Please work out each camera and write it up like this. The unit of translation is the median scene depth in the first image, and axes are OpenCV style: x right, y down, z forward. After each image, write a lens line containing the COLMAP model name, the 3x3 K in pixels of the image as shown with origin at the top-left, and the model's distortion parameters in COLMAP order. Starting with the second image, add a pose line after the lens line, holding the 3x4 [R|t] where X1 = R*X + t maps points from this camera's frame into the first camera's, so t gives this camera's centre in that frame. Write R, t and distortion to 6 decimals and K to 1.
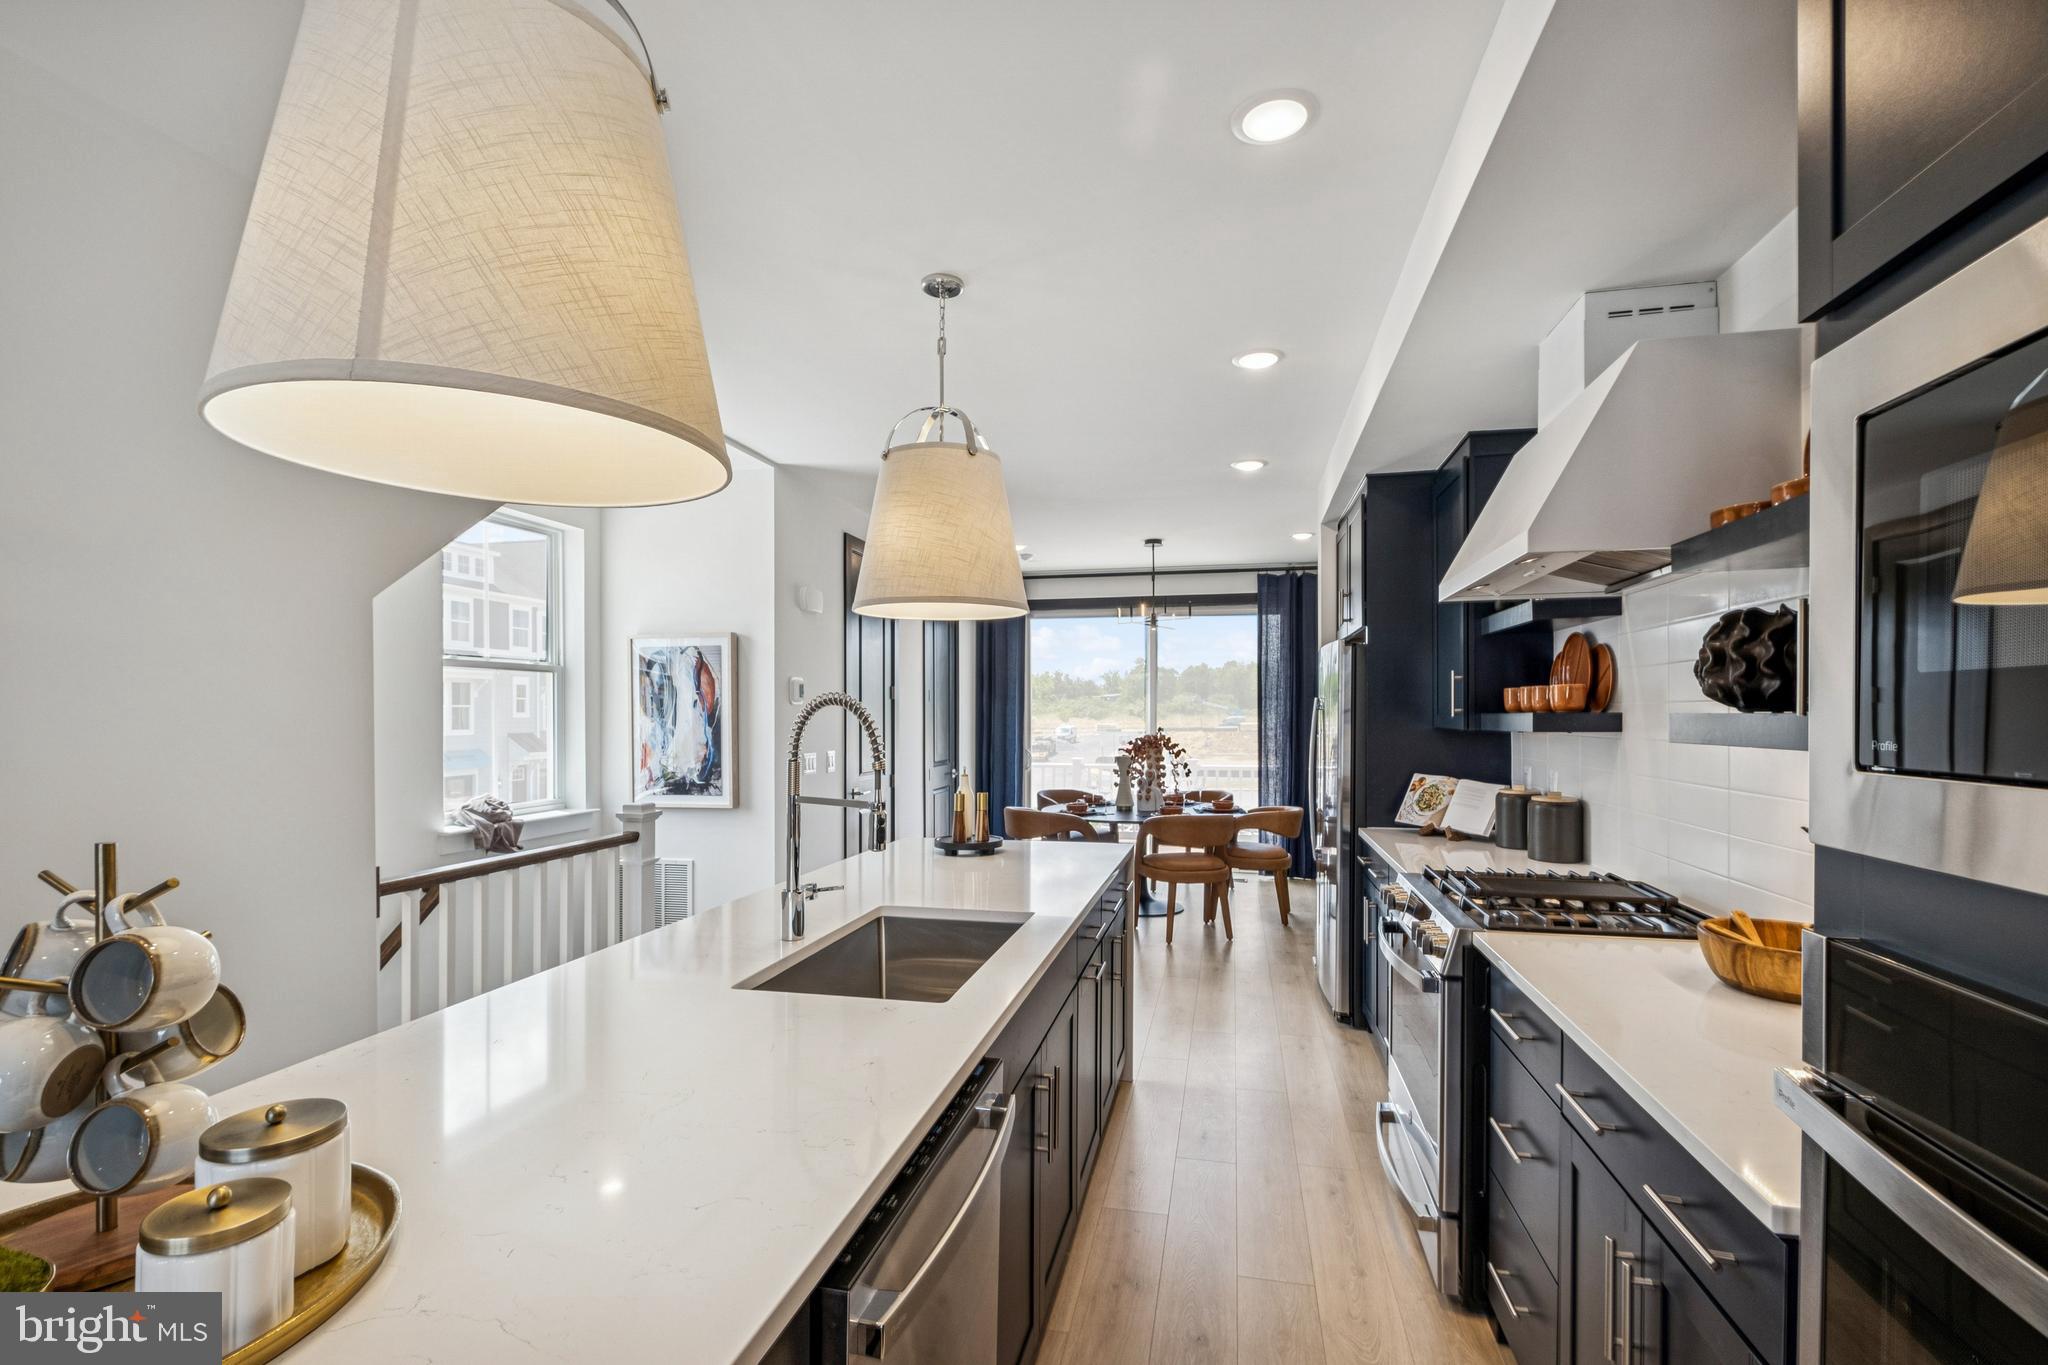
lens RADIAL K [[909.9, 0, 1039.3], [0, 909.9, 726.9], [0, 0, 1]] dist [0.007043, -0.006603]
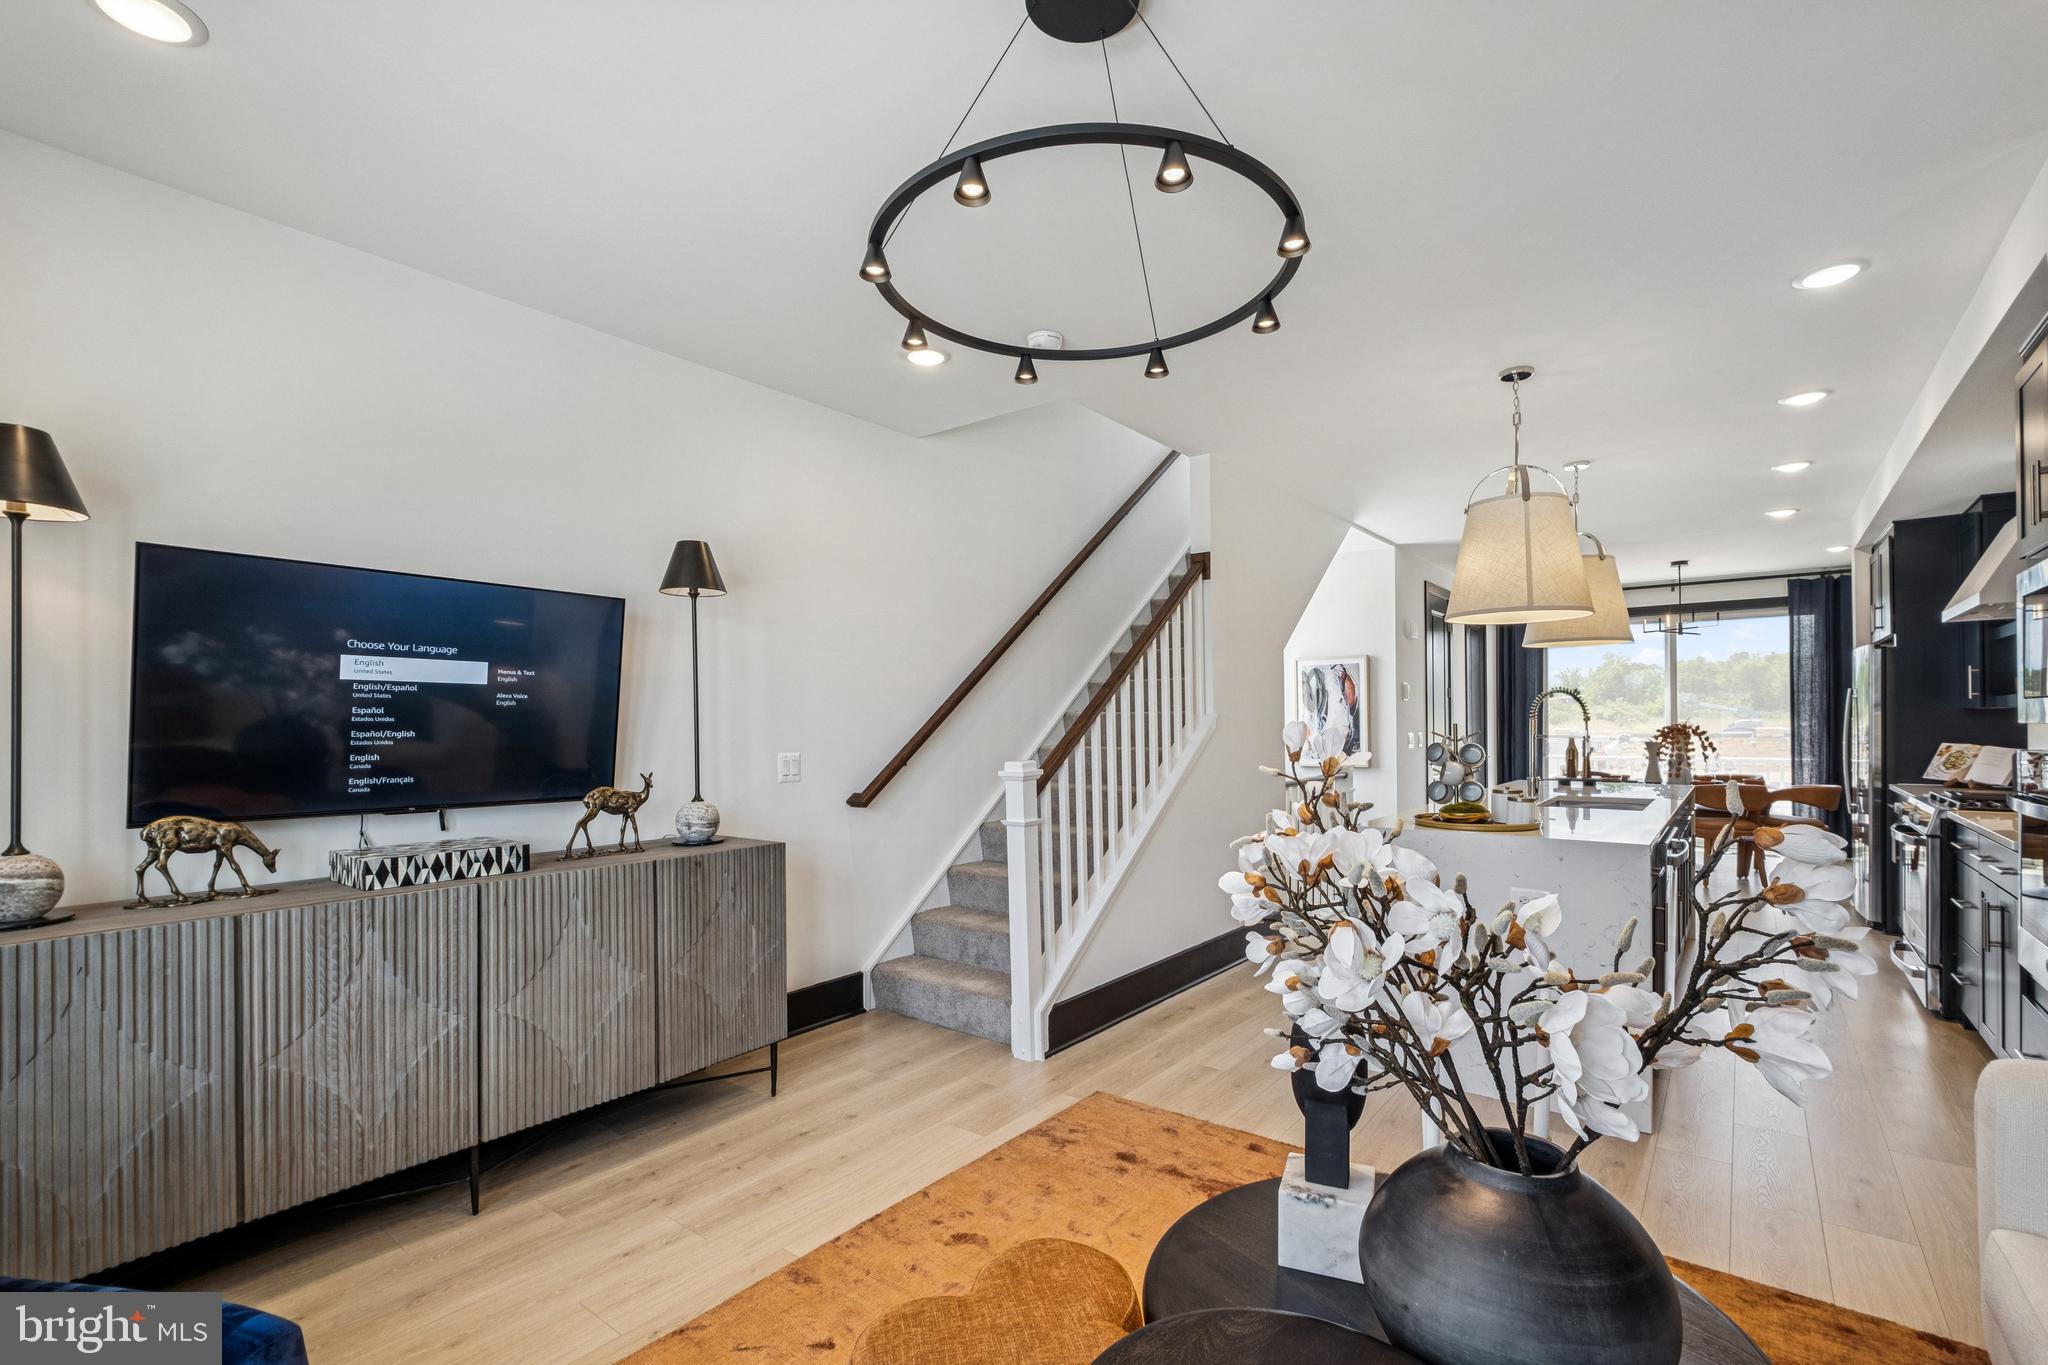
lens RADIAL K [[909.9, 0, 1040.6], [0, 909.9, 722.2], [0, 0, 1]] dist [0.007043, -0.006603]
pose [[0.901660, -0.006451, -0.432397, -0.204825], [0.000904, 0.999915, -0.013033, 0.038162], [0.432444, 0.011360, 0.901589, -0.786746]]
